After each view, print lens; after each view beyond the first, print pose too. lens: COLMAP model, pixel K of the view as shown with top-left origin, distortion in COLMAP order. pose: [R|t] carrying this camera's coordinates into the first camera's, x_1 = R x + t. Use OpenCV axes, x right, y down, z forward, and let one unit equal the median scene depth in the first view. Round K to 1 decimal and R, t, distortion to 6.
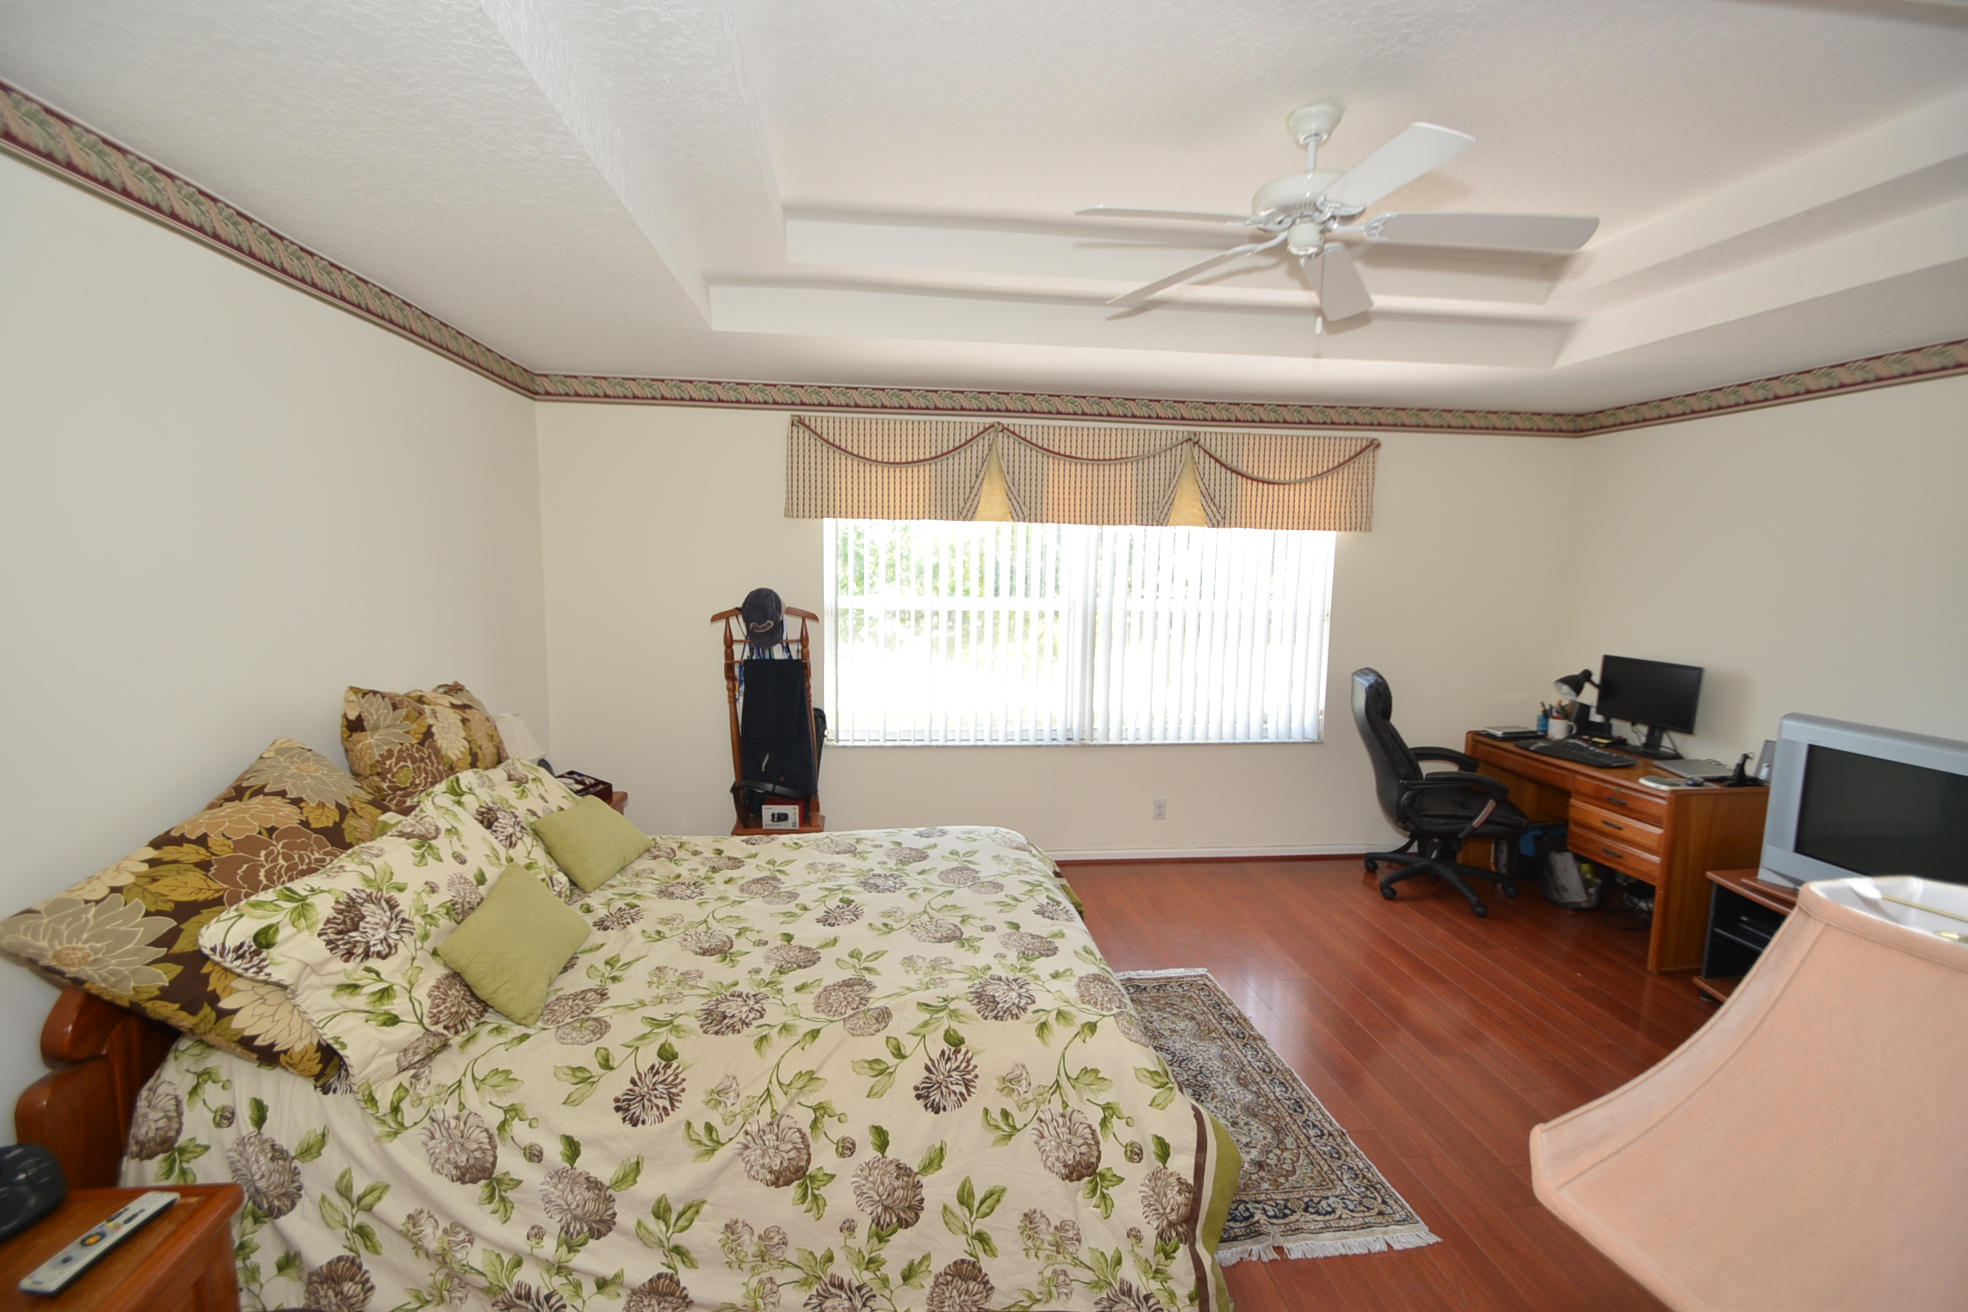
lens RADIAL K [[869.7, 0, 973.7], [0, 869.7, 660.7], [0, 0, 1]] dist [0.004545, -0.012014]
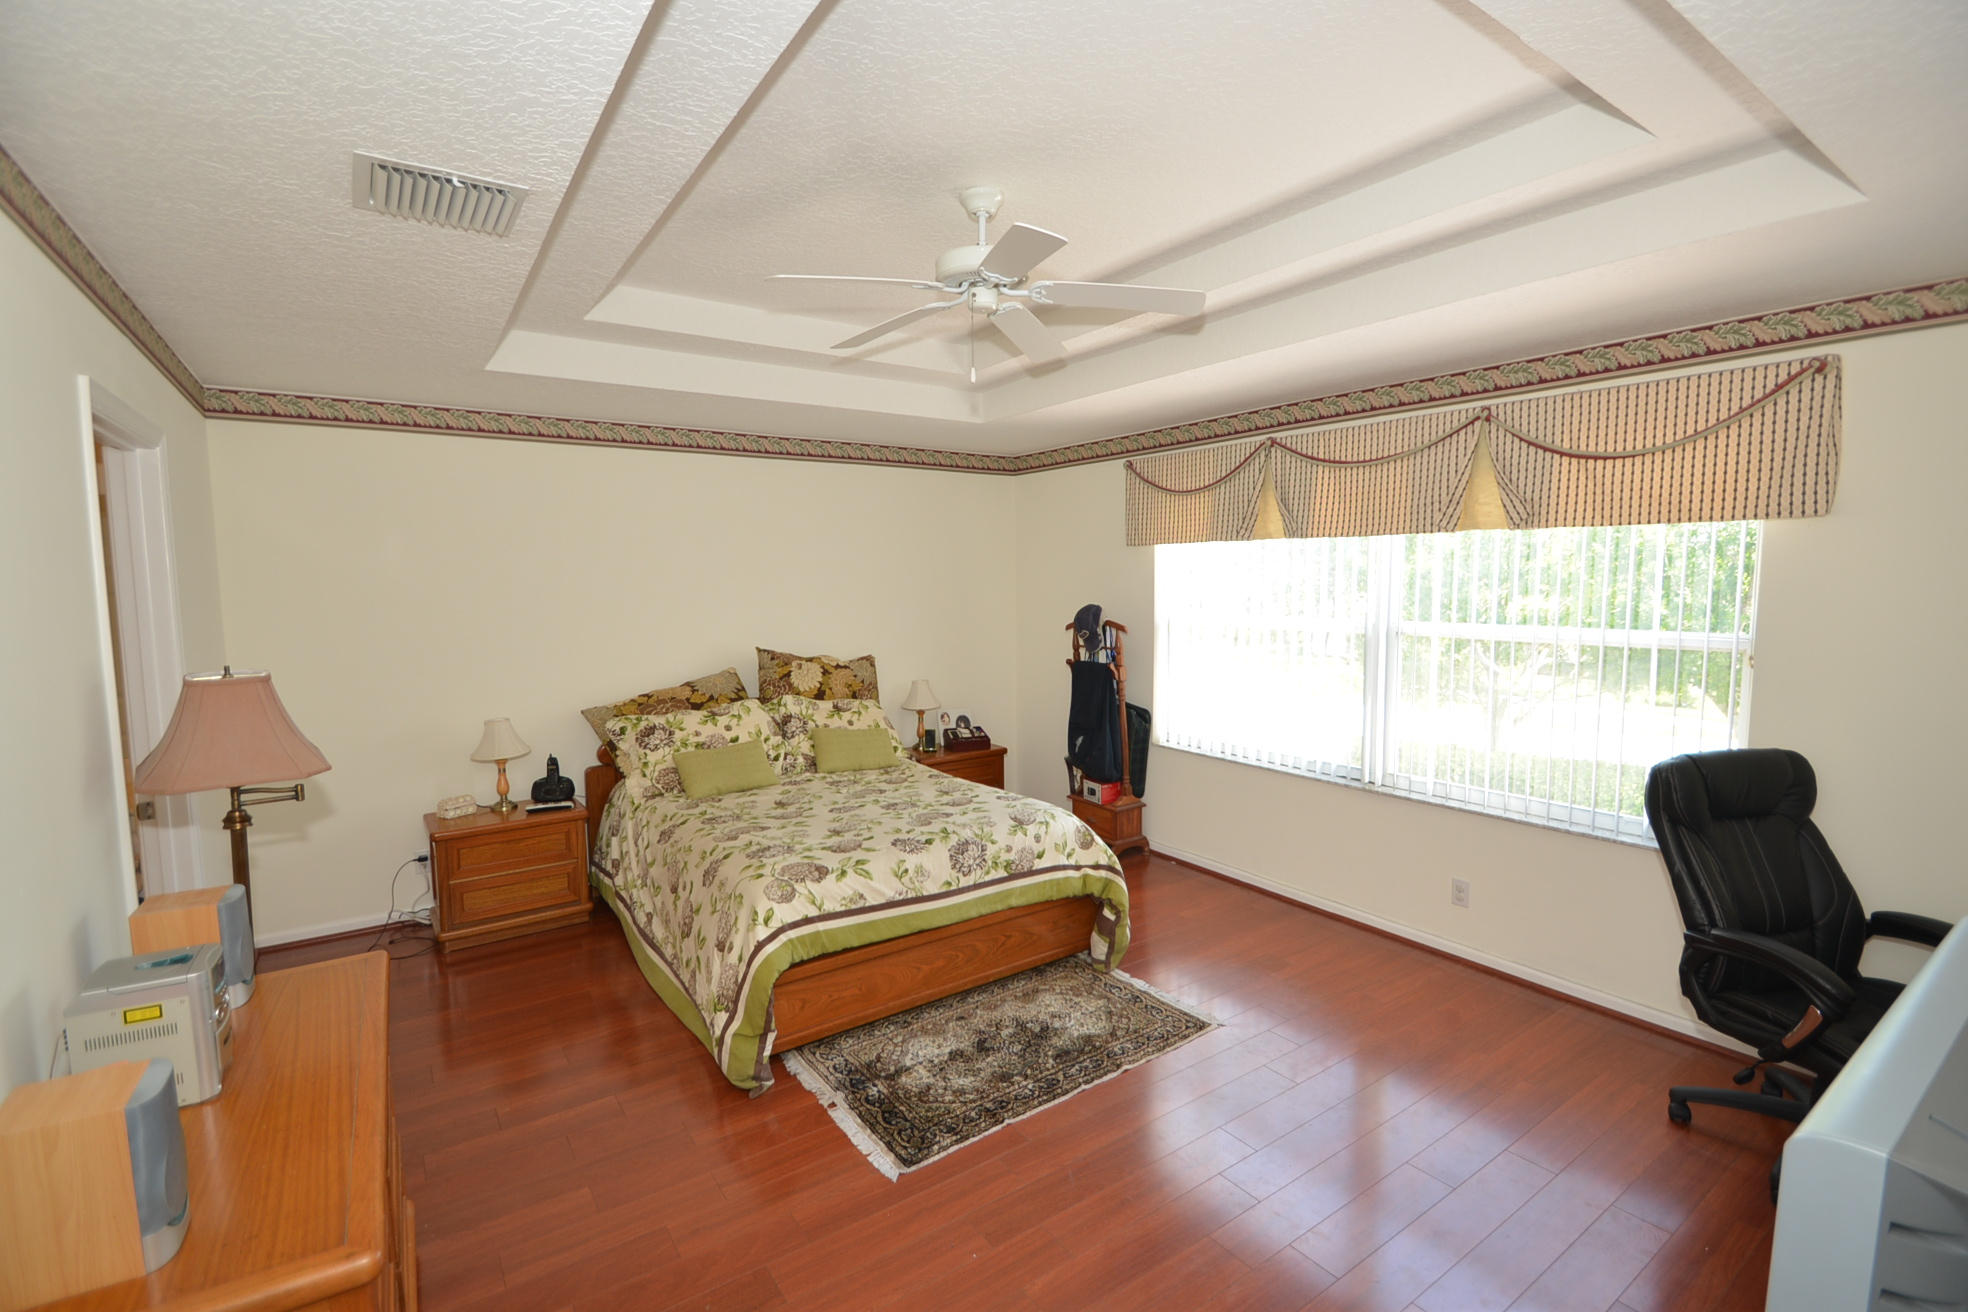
lens RADIAL K [[869.7, 0, 968.4], [0, 869.7, 662.5], [0, 0, 1]] dist [0.004545, -0.012014]
pose [[0.464120, 0.065022, -0.883383, 0.764147], [-0.088472, 0.995718, 0.026808, -0.018349], [0.881343, 0.065713, 0.467885, 0.262361]]
